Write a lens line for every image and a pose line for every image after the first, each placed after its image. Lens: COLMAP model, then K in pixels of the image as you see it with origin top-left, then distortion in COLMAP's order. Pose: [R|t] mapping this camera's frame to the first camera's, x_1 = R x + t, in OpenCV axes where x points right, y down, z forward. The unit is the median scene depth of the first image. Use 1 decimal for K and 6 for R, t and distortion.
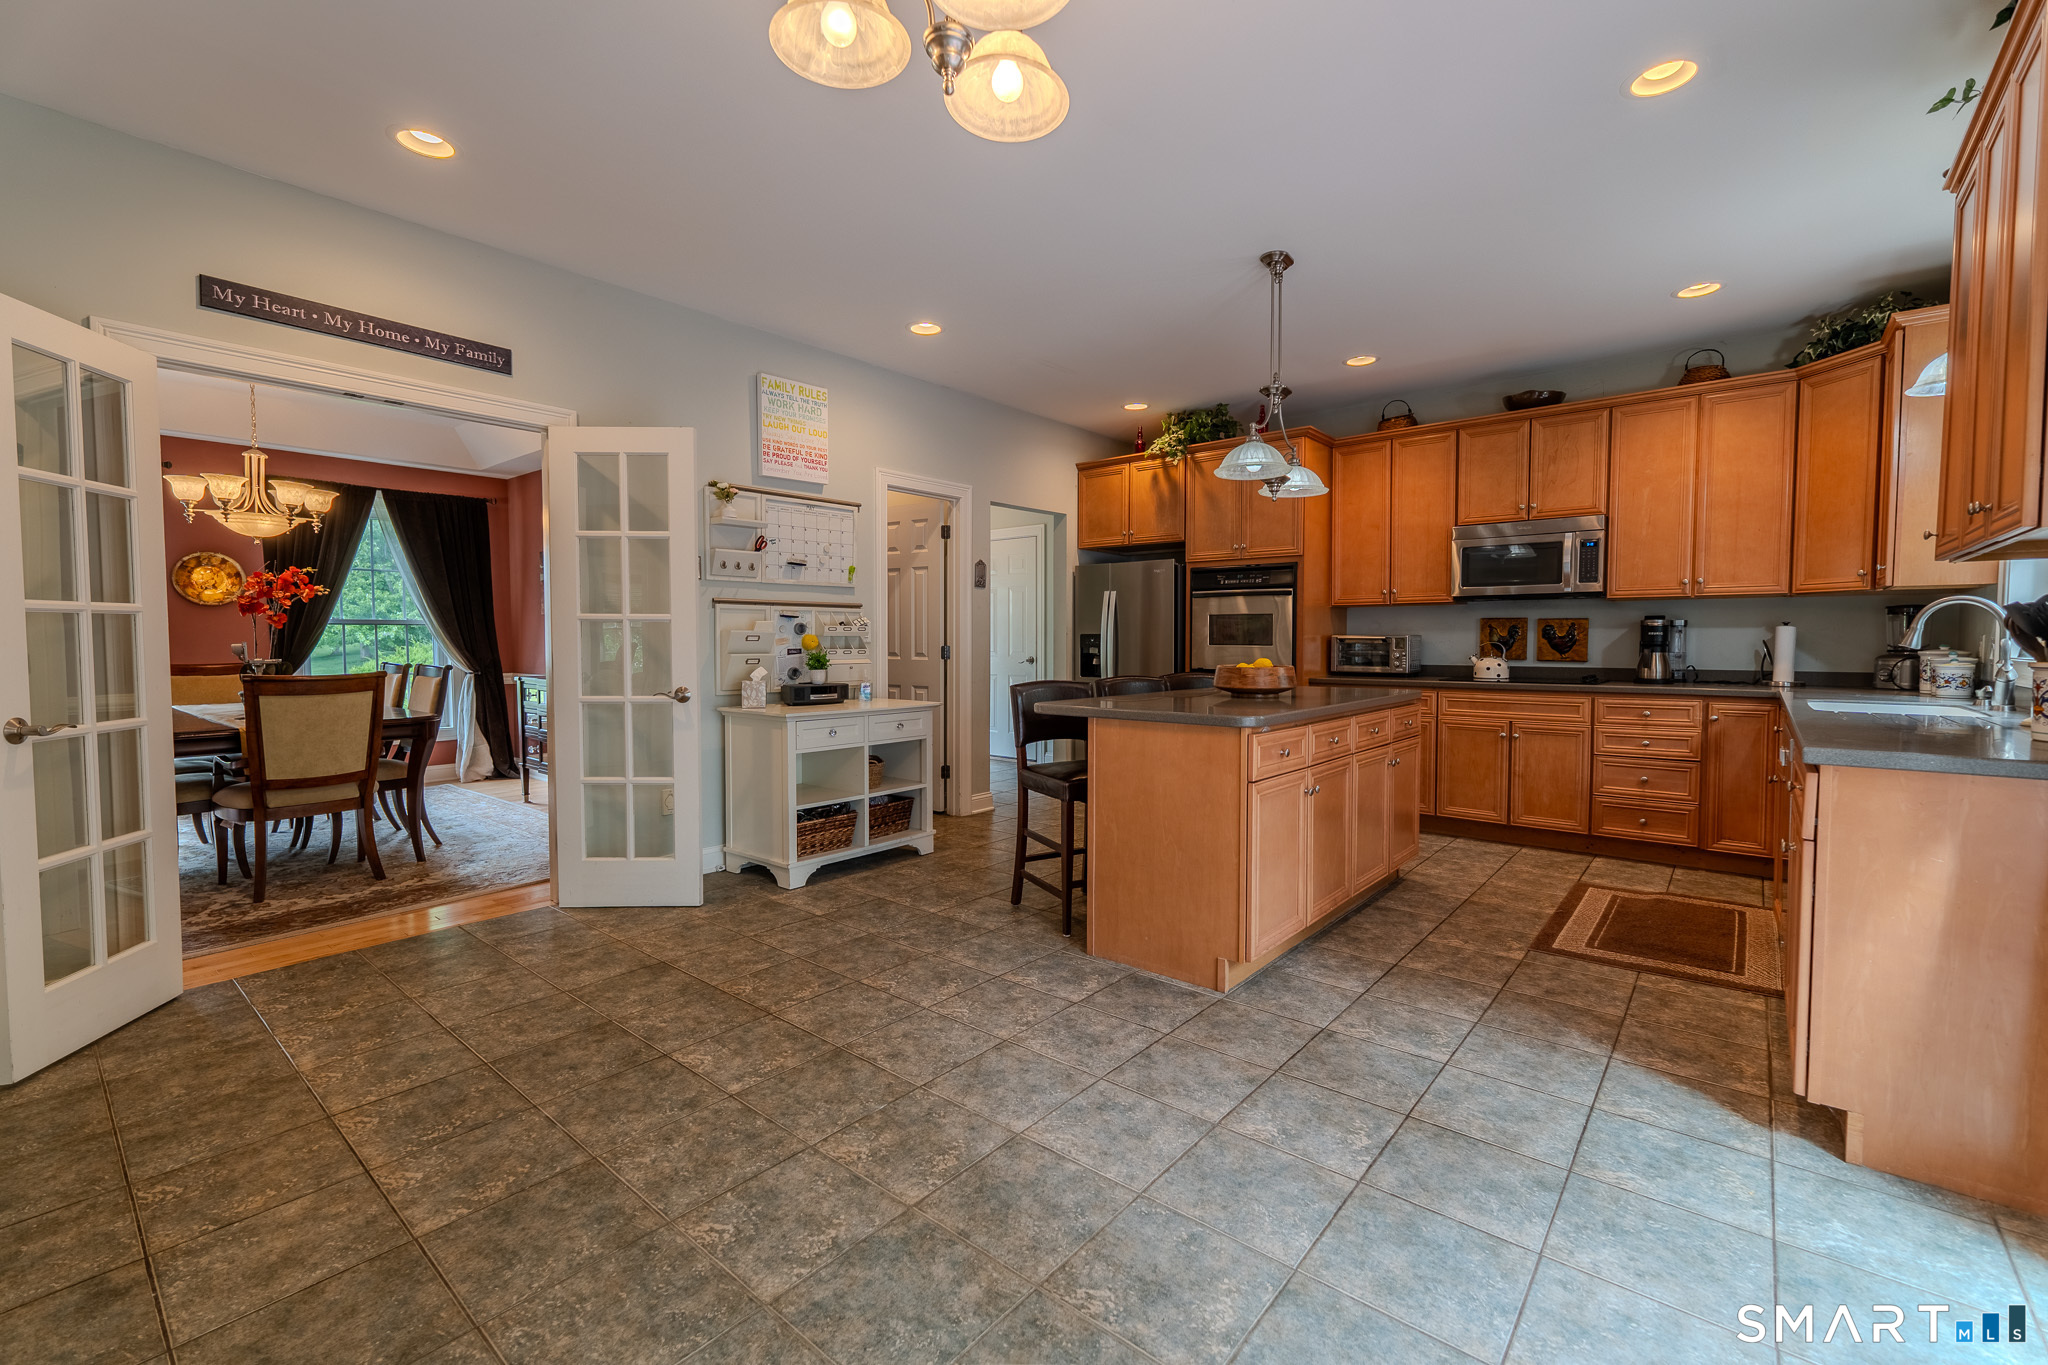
lens RADIAL K [[863.3, 0, 1030.7], [0, 863.3, 677.7], [0, 0, 1]] dist [0.007631, 0.000043]
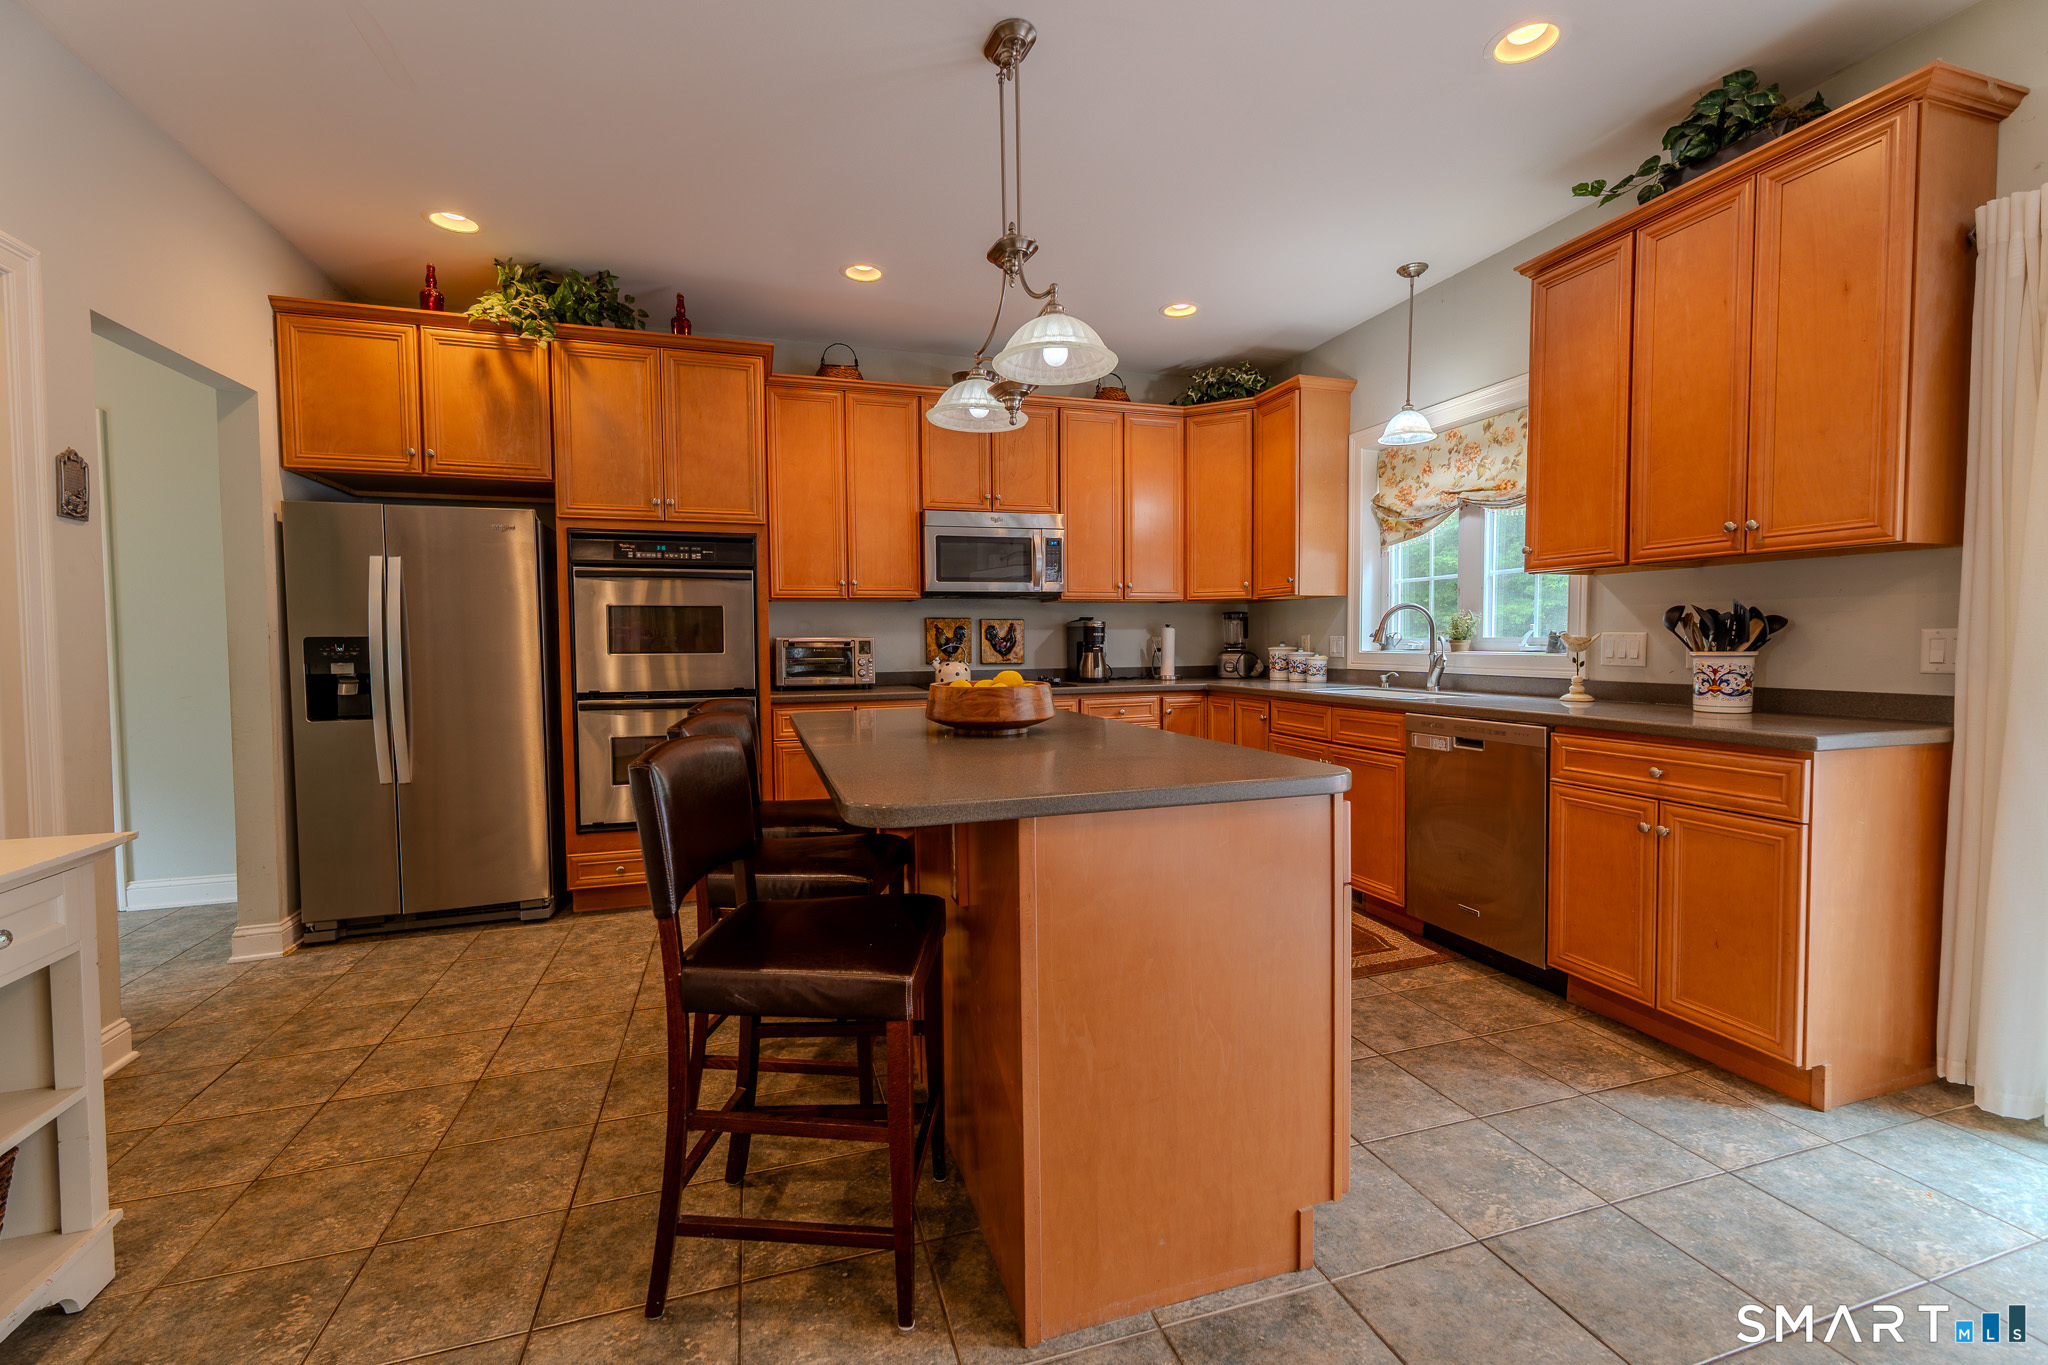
lens RADIAL K [[863.3, 0, 1027.0], [0, 863.3, 674.6], [0, 0, 1]] dist [0.007631, 0.000043]
pose [[0.533078, -0.038645, 0.845183, -0.190981], [0.047607, 0.998744, 0.015639, -0.021234], [-0.844726, 0.031900, 0.534248, 0.480223]]
